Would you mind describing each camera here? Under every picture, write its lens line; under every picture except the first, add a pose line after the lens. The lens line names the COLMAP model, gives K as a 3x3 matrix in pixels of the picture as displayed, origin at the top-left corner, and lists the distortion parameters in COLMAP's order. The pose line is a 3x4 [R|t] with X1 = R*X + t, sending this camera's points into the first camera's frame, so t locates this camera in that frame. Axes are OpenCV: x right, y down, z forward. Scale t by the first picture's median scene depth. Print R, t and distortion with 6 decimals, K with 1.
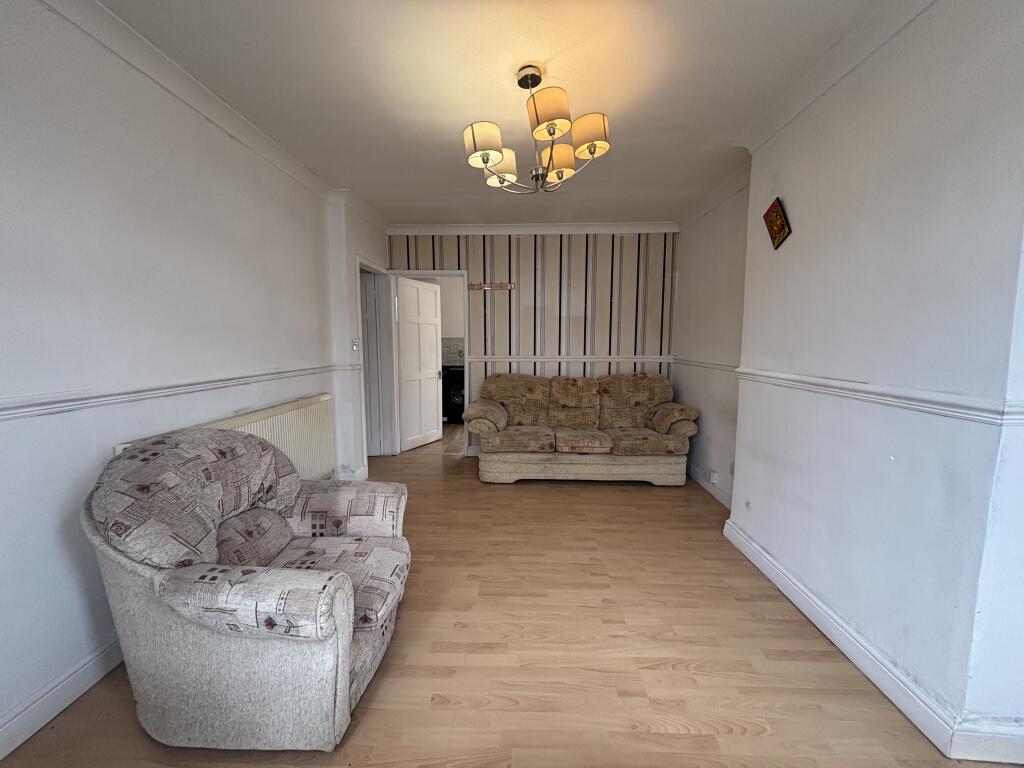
lens RADIAL K [[410.3, 0, 512.0], [0, 410.3, 384.0], [0, 0, 1]] dist [-0.001164, 0.000084]
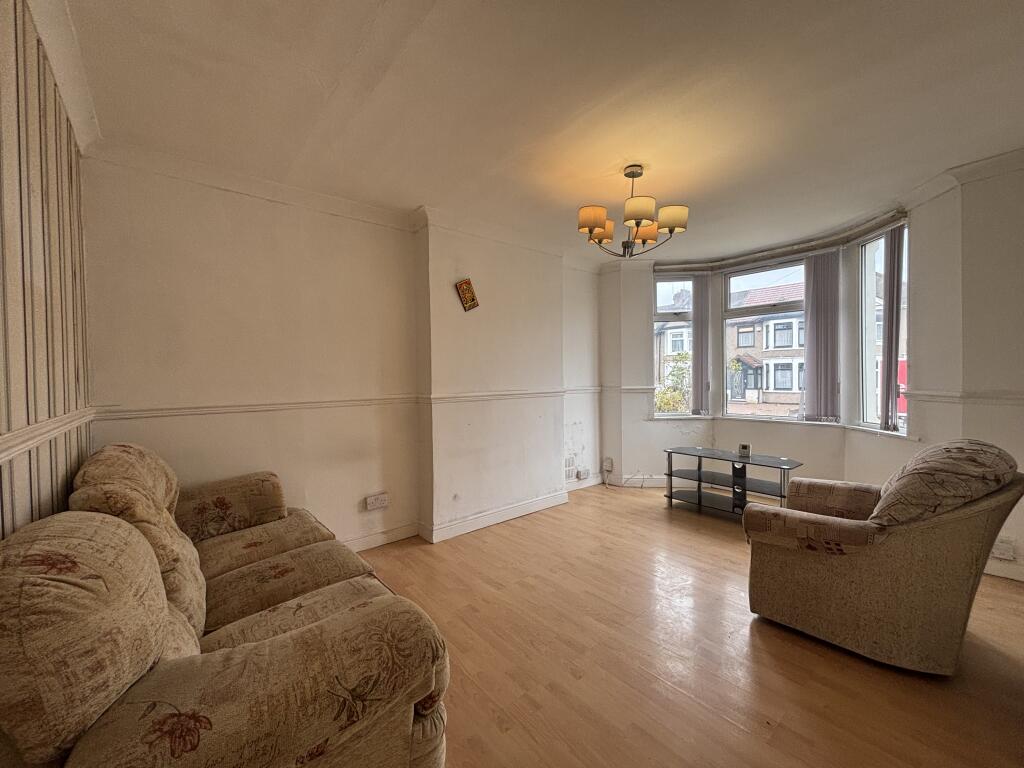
lens RADIAL K [[410.3, 0, 512.0], [0, 410.3, 384.0], [0, 0, 1]] dist [-0.001164, 0.000084]
pose [[-0.661953, -0.006475, 0.749517, -0.566588], [0.095091, 0.991158, 0.092544, -0.182147], [-0.743489, 0.132532, -0.655484, 1.824219]]
